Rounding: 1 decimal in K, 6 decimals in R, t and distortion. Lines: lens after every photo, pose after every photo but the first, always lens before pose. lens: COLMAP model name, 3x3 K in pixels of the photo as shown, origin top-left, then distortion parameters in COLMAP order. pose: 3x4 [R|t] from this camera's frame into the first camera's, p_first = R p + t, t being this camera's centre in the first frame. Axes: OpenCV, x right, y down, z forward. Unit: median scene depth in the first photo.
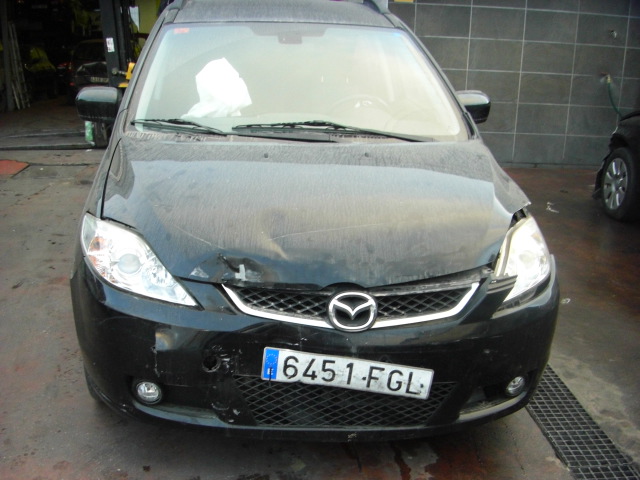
lens RADIAL K [[686.0, 0, 320.0], [0, 686.0, 240.0], [0, 0, 1]] dist [-0.098811, 0.002525]
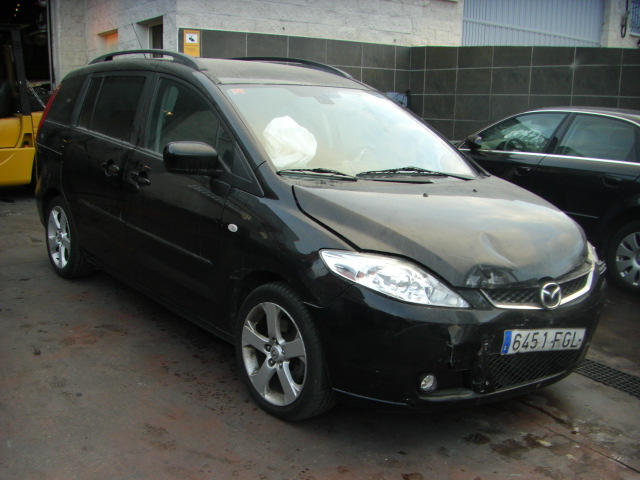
lens RADIAL K [[686.0, 0, 320.0], [0, 686.0, 240.0], [0, 0, 1]] dist [-0.098811, 0.002525]
pose [[0.856094, -0.084071, 0.509936, -1.087856], [0.111130, 0.993545, -0.022766, -0.036487], [-0.504731, 0.076159, 0.859911, -0.013631]]
